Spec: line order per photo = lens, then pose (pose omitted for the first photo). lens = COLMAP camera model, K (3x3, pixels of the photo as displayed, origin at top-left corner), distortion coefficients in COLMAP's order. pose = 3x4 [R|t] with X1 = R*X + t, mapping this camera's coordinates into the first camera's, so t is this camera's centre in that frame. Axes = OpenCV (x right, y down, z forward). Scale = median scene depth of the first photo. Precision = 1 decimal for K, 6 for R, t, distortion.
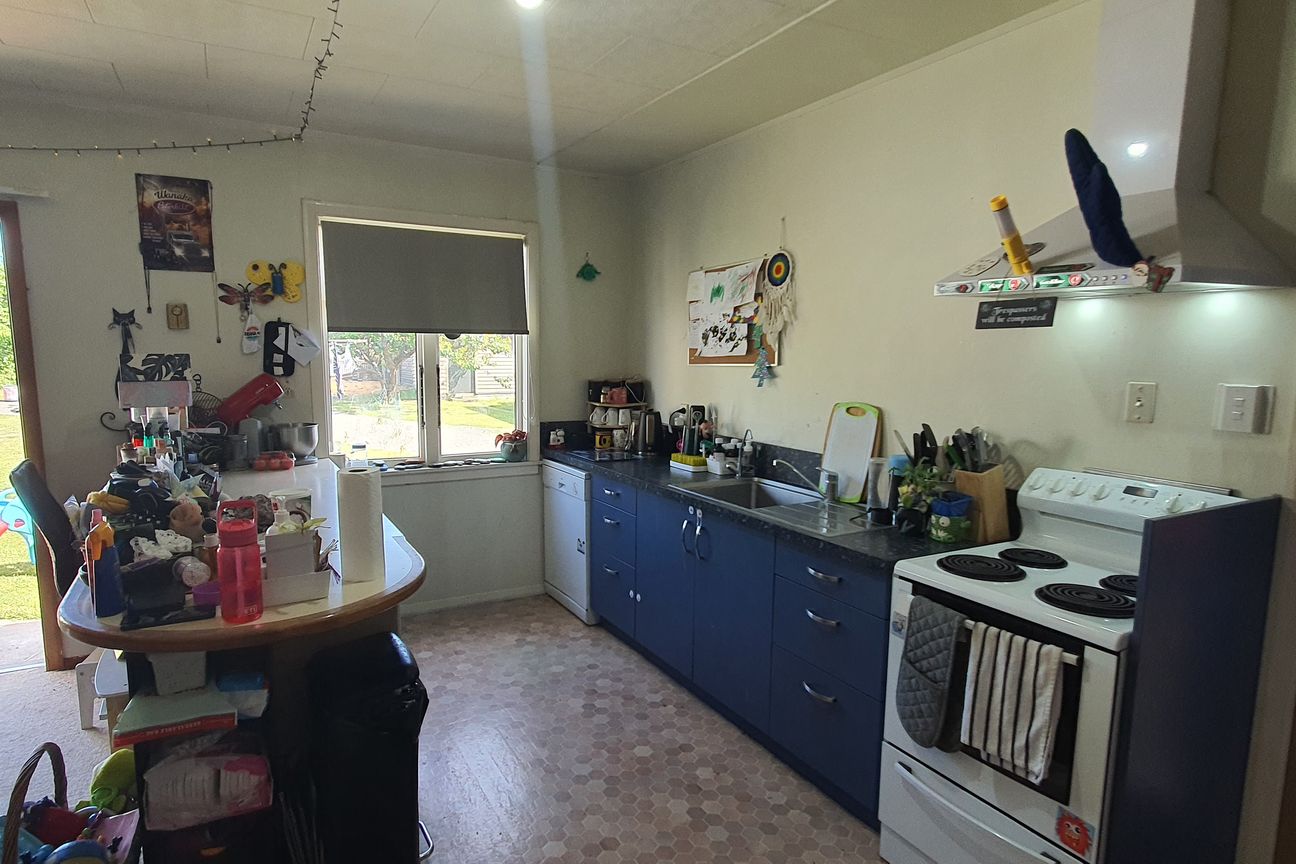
lens RADIAL K [[725.9, 0, 635.6], [0, 725.9, 447.6], [0, 0, 1]] dist [-0.001655, 0.003134]
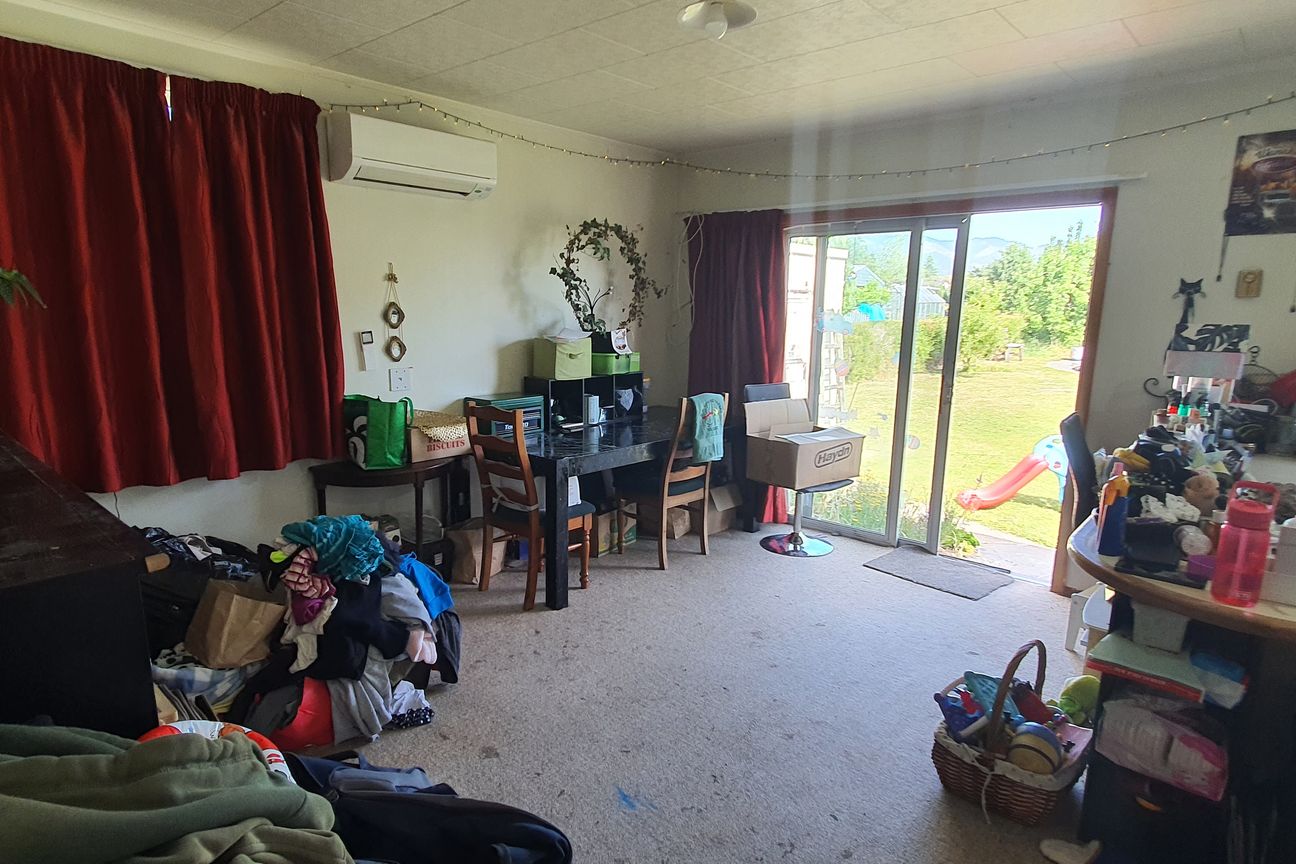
lens RADIAL K [[725.9, 0, 635.6], [0, 725.9, 447.6], [0, 0, 1]] dist [-0.001655, 0.003134]
pose [[0.312750, 0.179895, -0.932644, 0.065888], [-0.135355, 0.980321, 0.143702, 0.000911], [0.940142, 0.081295, 0.330945, -0.077881]]
